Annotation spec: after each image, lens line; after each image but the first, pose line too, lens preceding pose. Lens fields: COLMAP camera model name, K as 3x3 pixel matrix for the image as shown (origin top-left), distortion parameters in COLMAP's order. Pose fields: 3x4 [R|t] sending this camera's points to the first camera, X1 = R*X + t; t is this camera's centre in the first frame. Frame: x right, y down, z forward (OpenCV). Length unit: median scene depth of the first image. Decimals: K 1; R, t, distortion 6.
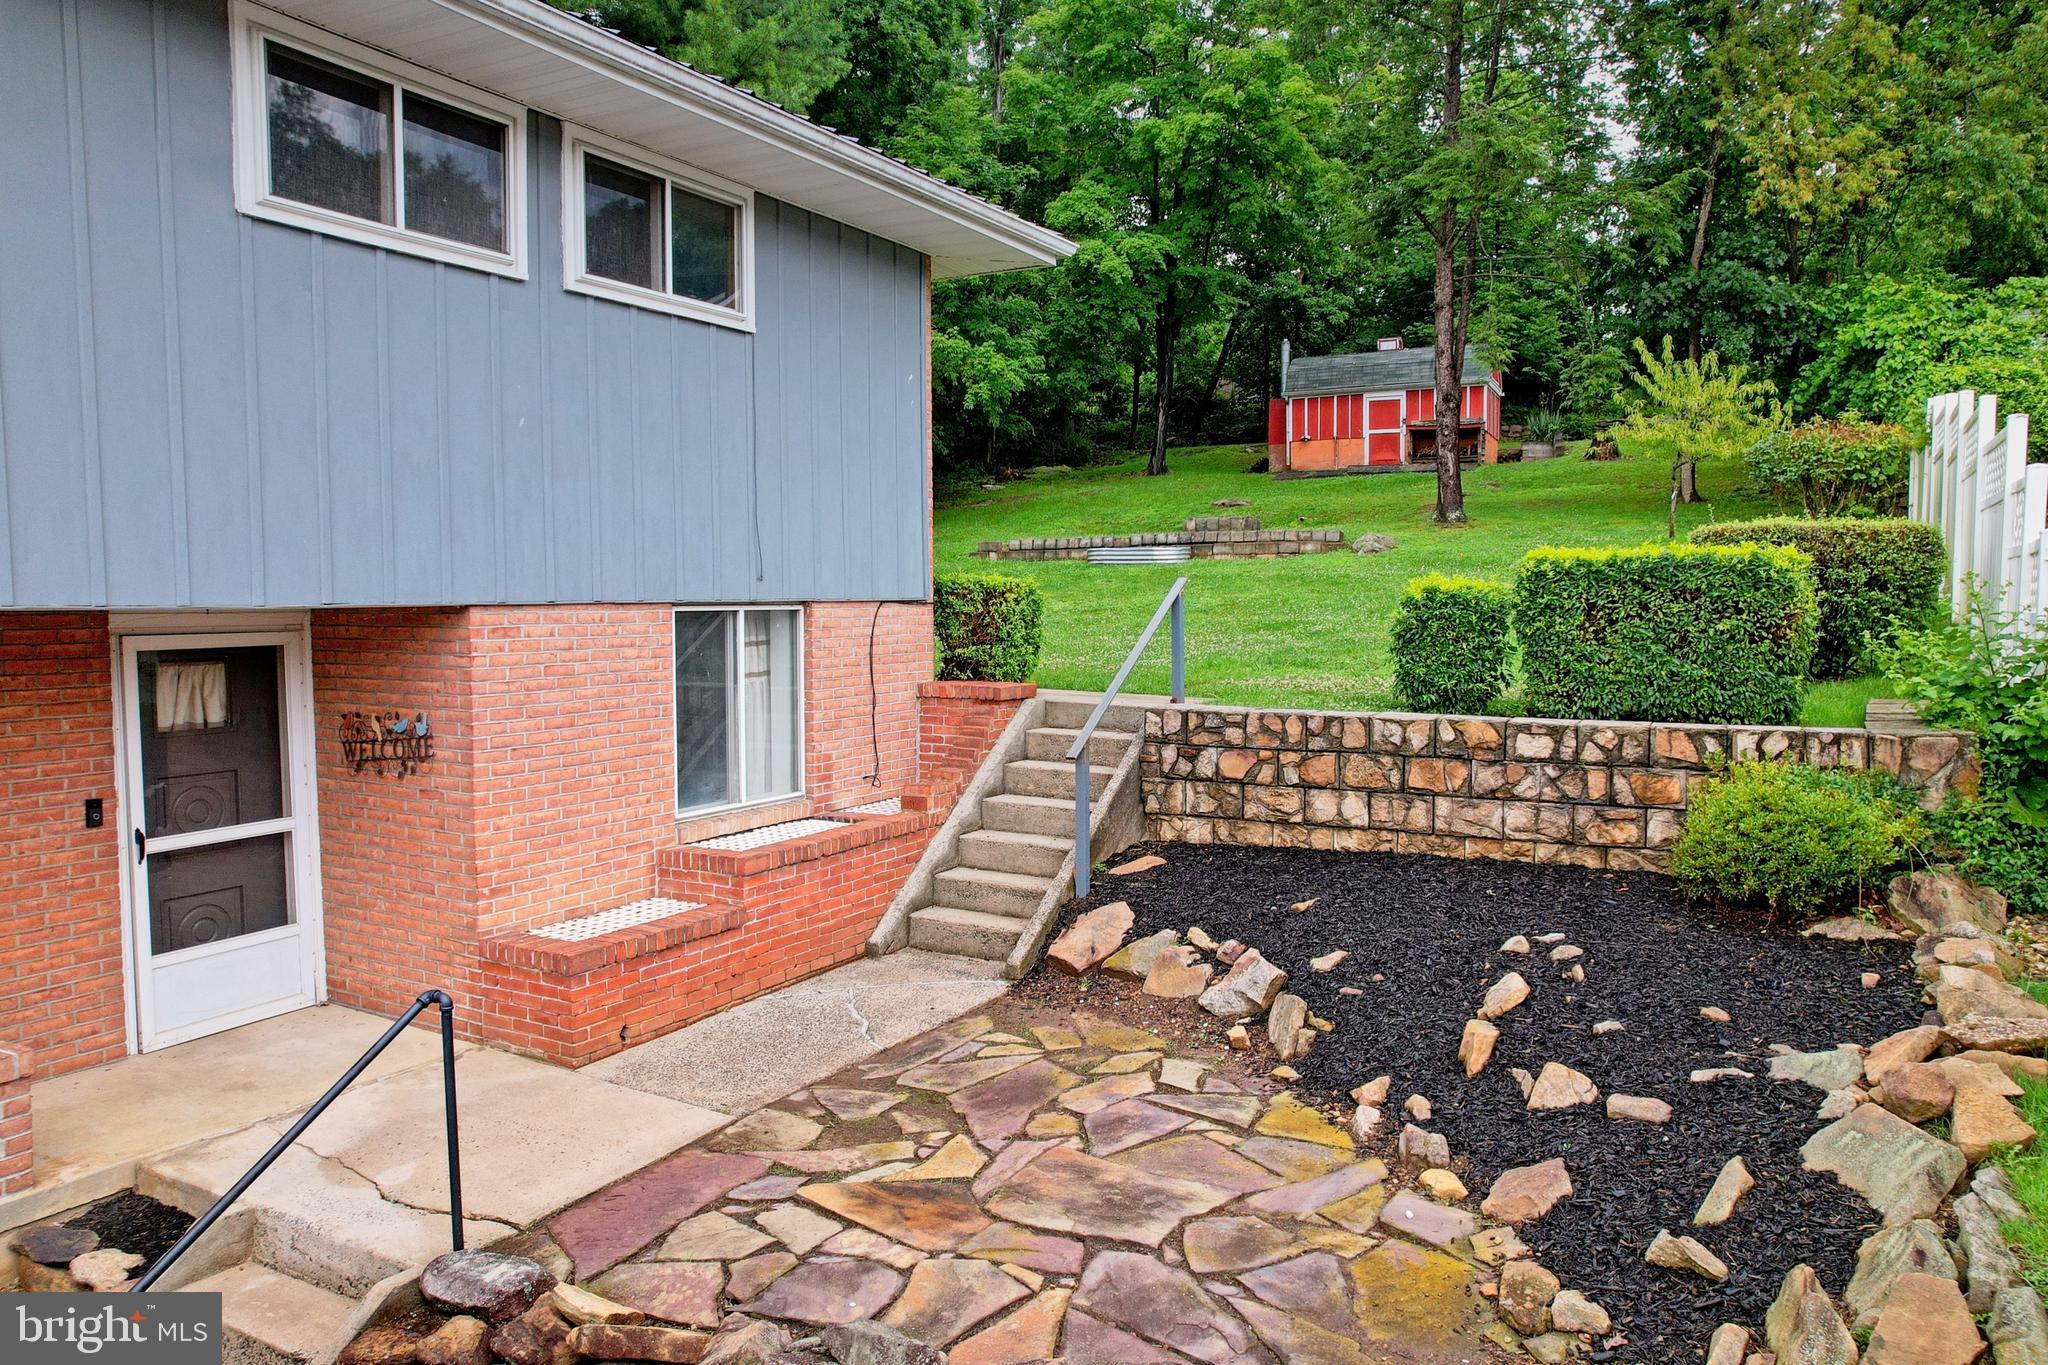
lens RADIAL K [[1464.8, 0, 1023.0], [0, 1464.8, 713.8], [0, 0, 1]] dist [-0.048123, 0.001962]
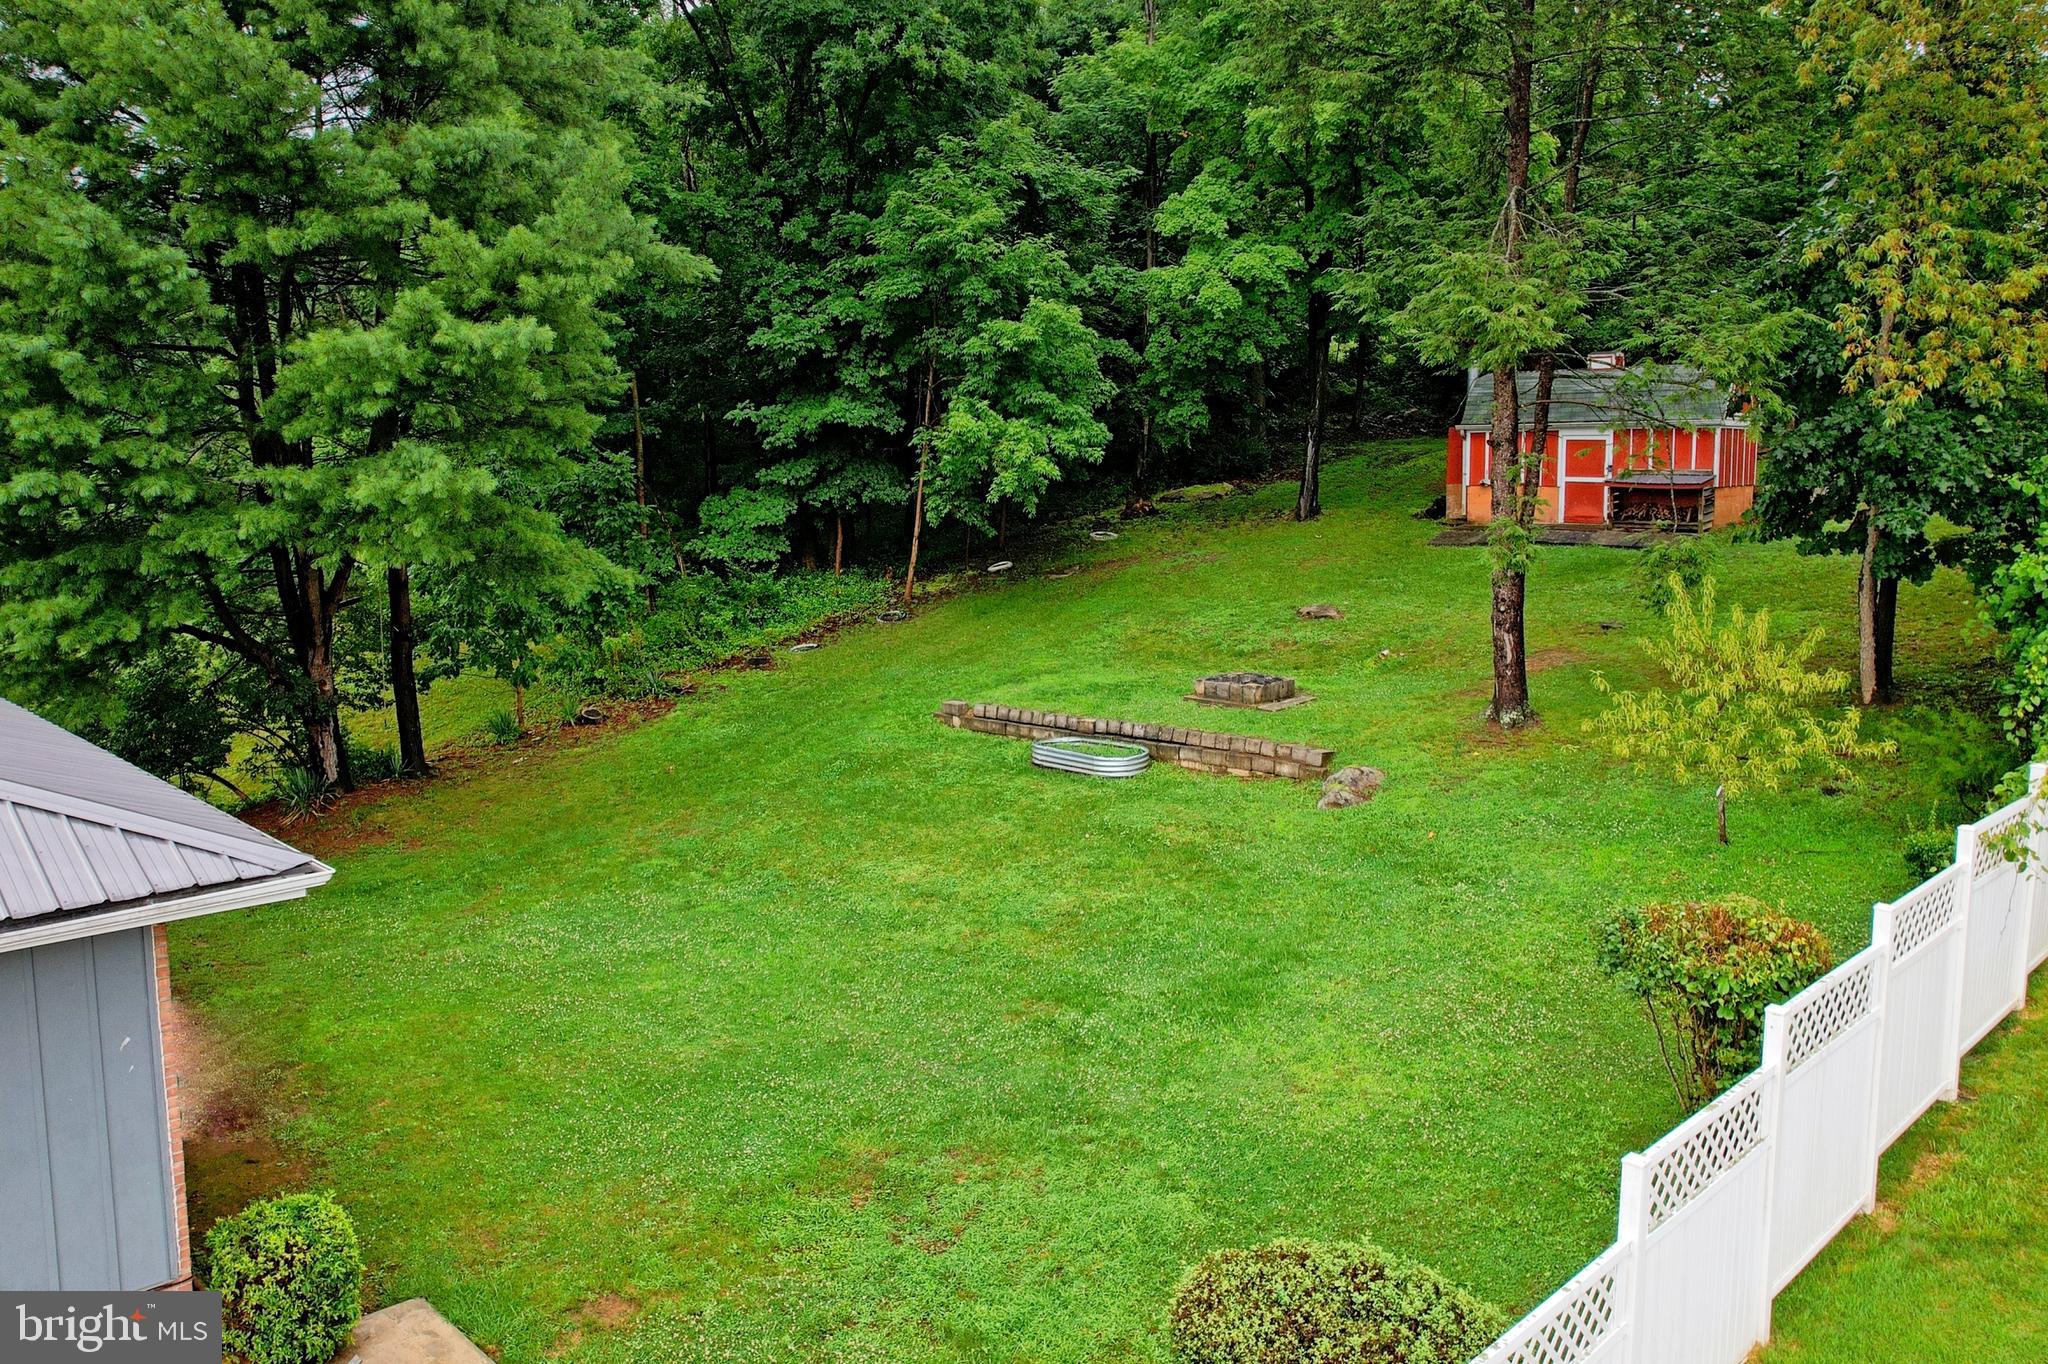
lens RADIAL K [[1601.3, 0, 932.4], [0, 1601.3, 648.9], [0, 0, 1]] dist [-0.038514, -0.000749]
pose [[0.952060, 0.036097, -0.303774, 0.181943], [-0.019848, 0.998210, 0.056410, -0.148356], [0.305267, -0.047677, 0.951073, 0.083931]]
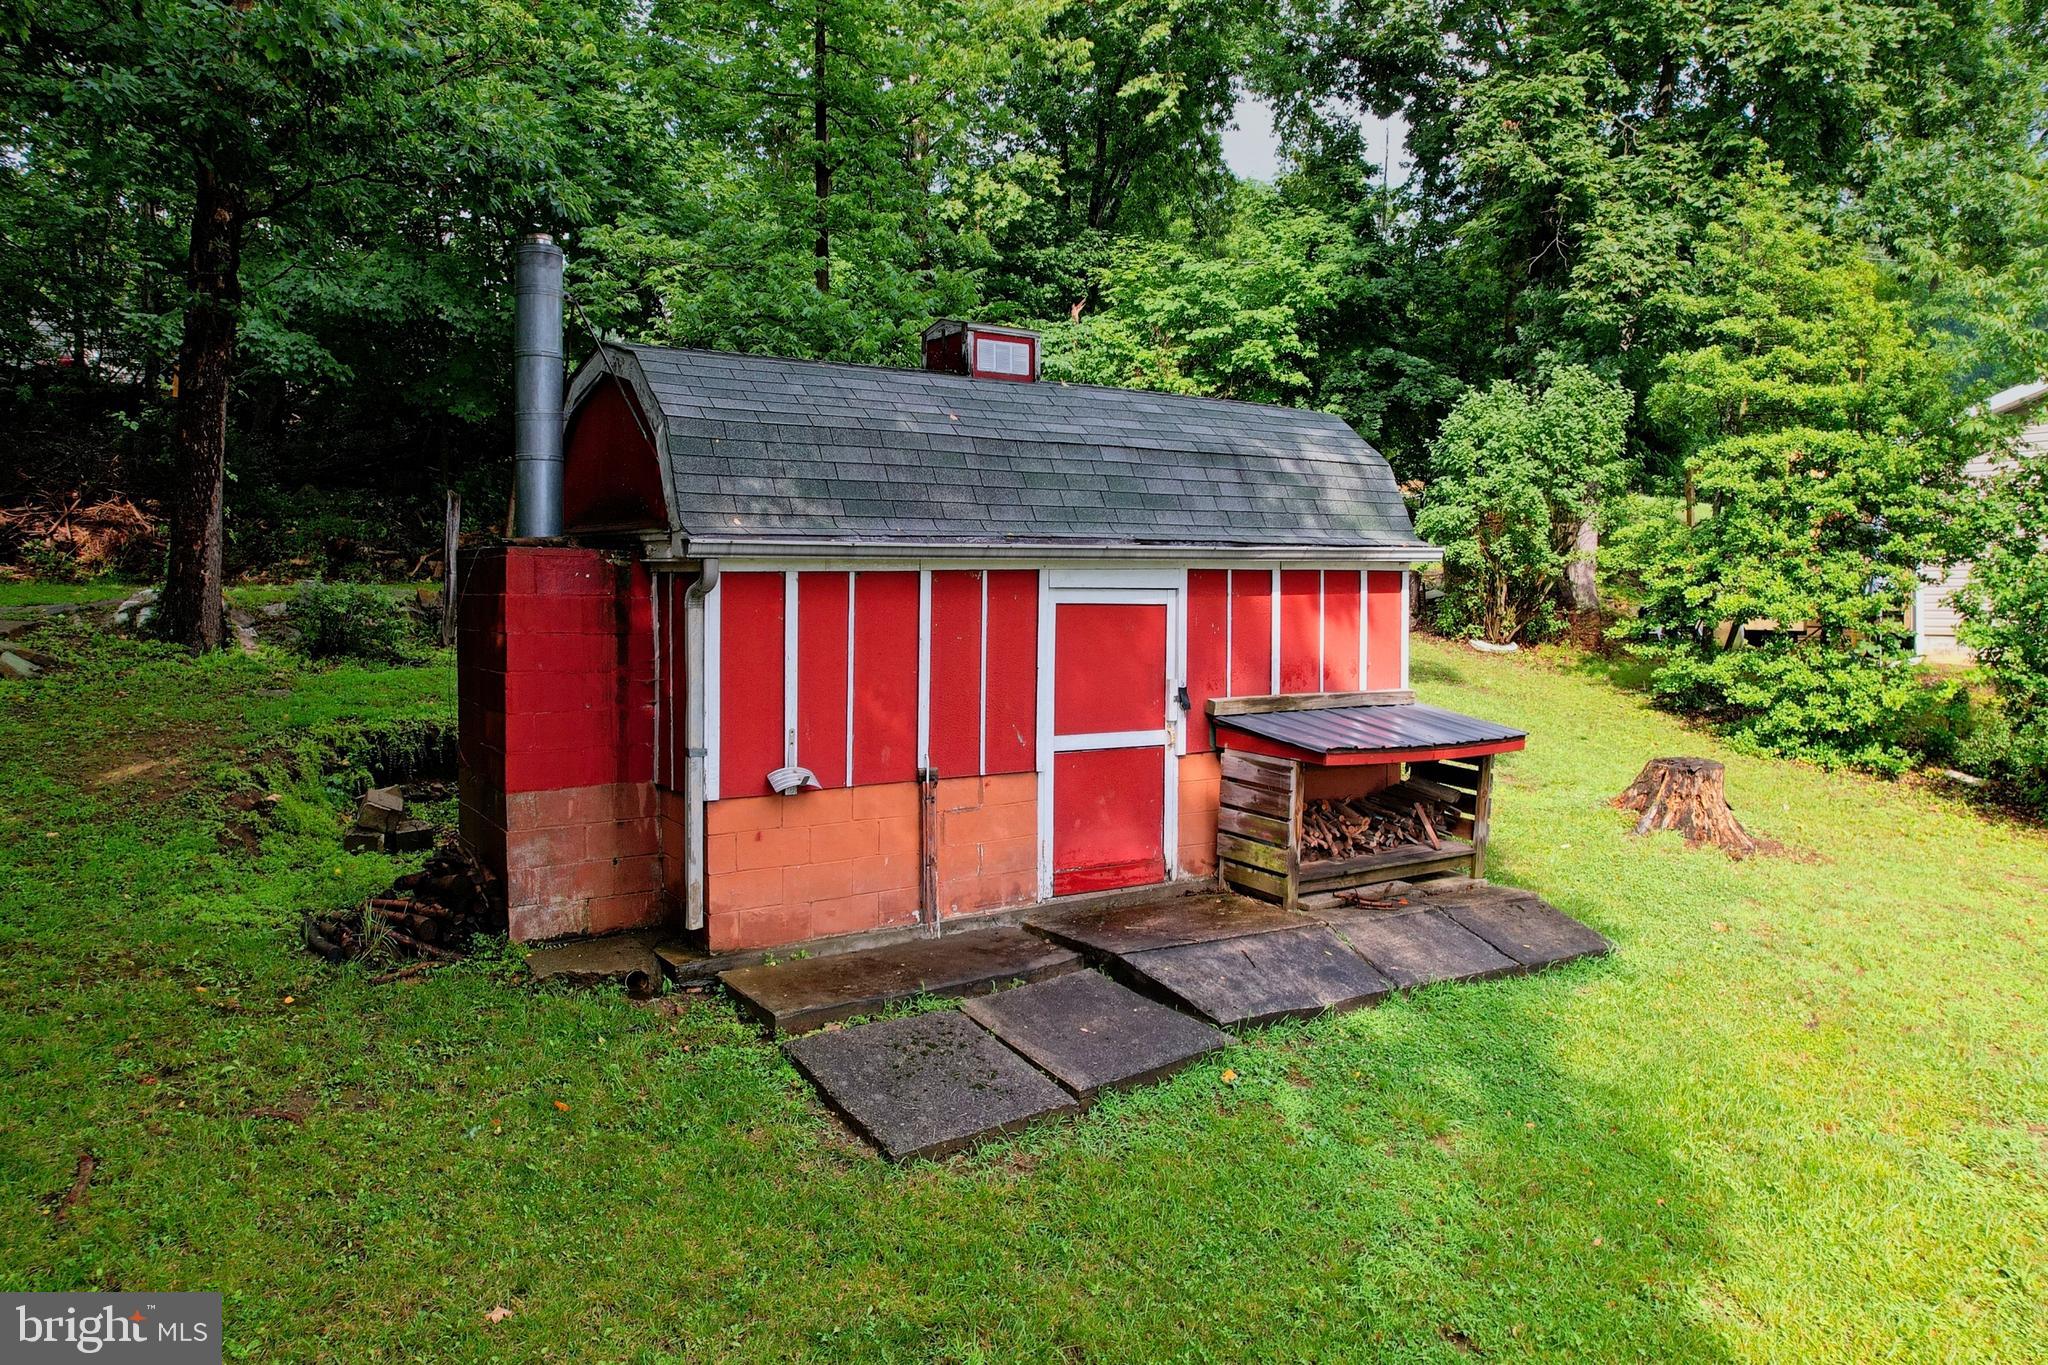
lens RADIAL K [[1373.2, 0, 1001.4], [0, 1373.2, 641.3], [0, 0, 1]] dist [-0.045385, 0.001770]
pose [[0.520444, -0.026016, 0.853500, 0.058619], [0.059085, 0.998237, -0.005601, -0.214242], [-0.851849, 0.053344, 0.521064, 0.924549]]
